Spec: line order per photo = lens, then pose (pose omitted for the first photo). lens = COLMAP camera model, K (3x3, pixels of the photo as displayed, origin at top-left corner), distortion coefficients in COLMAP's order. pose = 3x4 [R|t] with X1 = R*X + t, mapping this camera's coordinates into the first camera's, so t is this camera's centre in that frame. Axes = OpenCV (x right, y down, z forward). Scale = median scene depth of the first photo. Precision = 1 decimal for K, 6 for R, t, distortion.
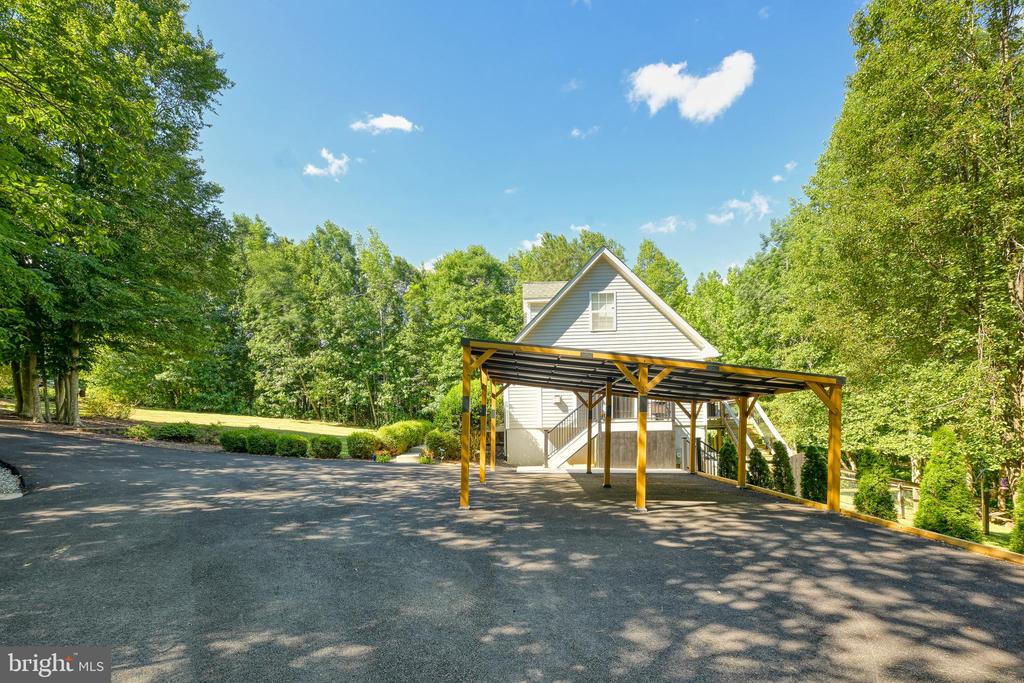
lens RADIAL K [[457.2, 0, 503.1], [0, 457.2, 427.9], [0, 0, 1]] dist [0.018004, -0.000511]
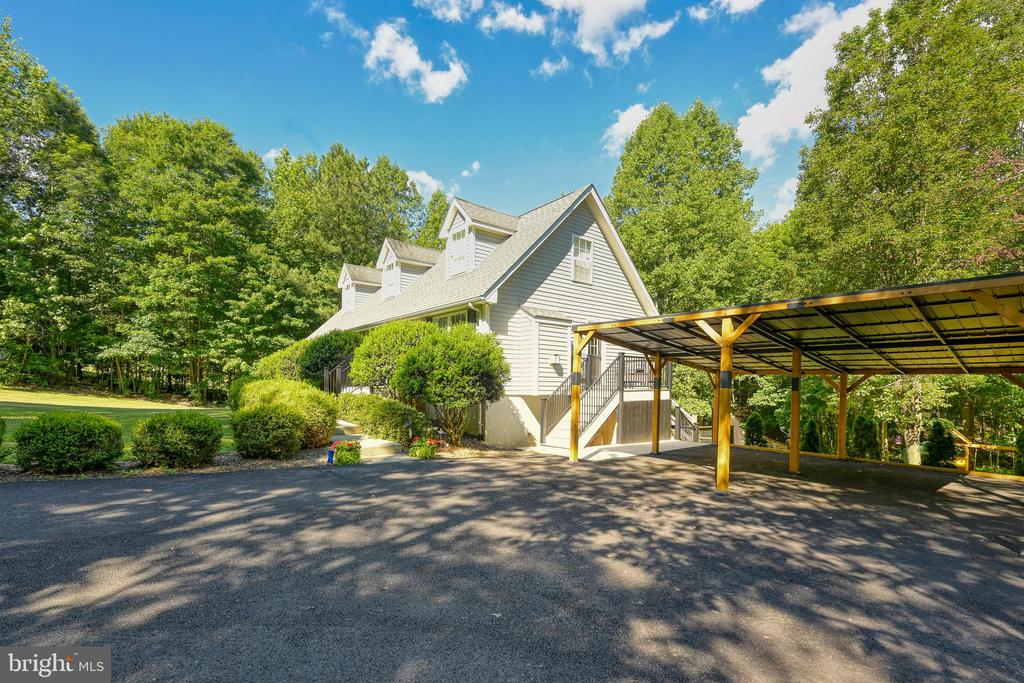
lens RADIAL K [[457.2, 0, 498.0], [0, 457.2, 352.3], [0, 0, 1]] dist [0.018004, -0.000511]
pose [[0.736932, 0.063266, 0.672999, -0.203145], [-0.019588, 0.997191, -0.072293, -0.006854], [-0.675683, 0.040092, 0.736102, 0.209628]]
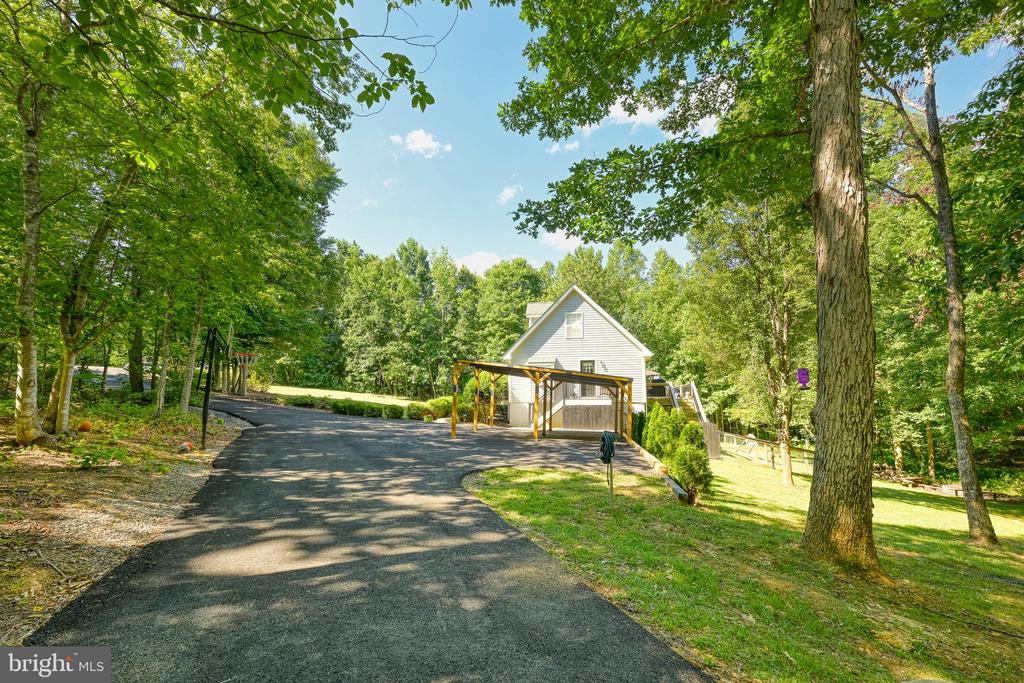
lens RADIAL K [[444.0, 0, 507.9], [0, 444.0, 369.9], [0, 0, 1]] dist [0.004285, 0.000194]
pose [[0.991646, 0.008876, -0.128686, 0.083644], [-0.019155, 0.996701, -0.078865, 0.004237], [0.127561, 0.080671, 0.988545, -0.199300]]
